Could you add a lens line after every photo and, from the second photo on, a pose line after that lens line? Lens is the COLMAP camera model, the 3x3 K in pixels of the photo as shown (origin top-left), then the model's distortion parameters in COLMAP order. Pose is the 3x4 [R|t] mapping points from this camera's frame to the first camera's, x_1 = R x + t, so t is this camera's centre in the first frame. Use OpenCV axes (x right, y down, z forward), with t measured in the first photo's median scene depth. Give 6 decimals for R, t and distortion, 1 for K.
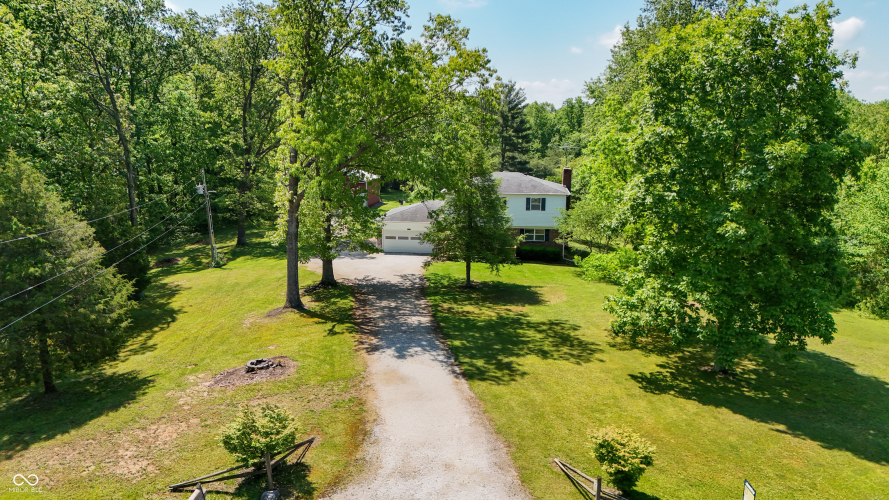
lens RADIAL K [[654.4, 0, 439.9], [0, 654.4, 251.4], [0, 0, 1]] dist [0.112175, -0.141046]
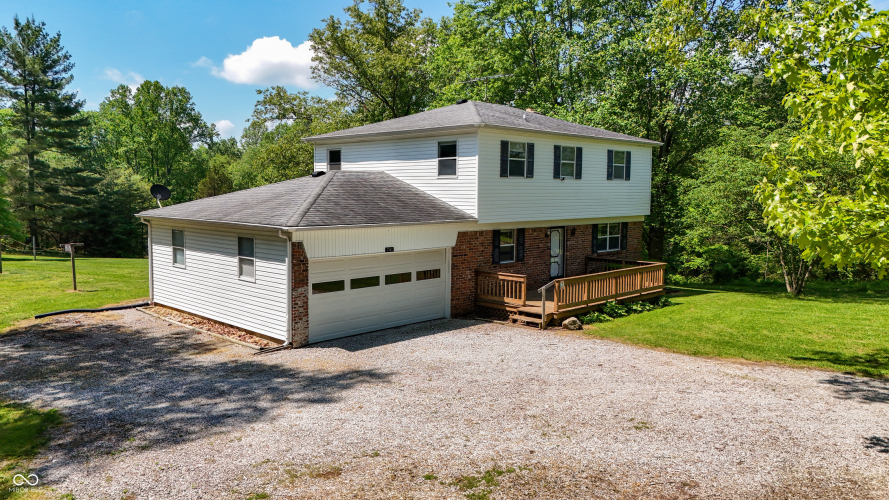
lens RADIAL K [[654.4, 0, 439.9], [0, 654.4, 251.4], [0, 0, 1]] dist [0.112175, -0.141046]
pose [[0.608289, -0.075713, 0.790096, -0.274098], [0.139899, 0.990083, -0.012830, -0.026261], [-0.781289, 0.118338, 0.612848, 0.819808]]
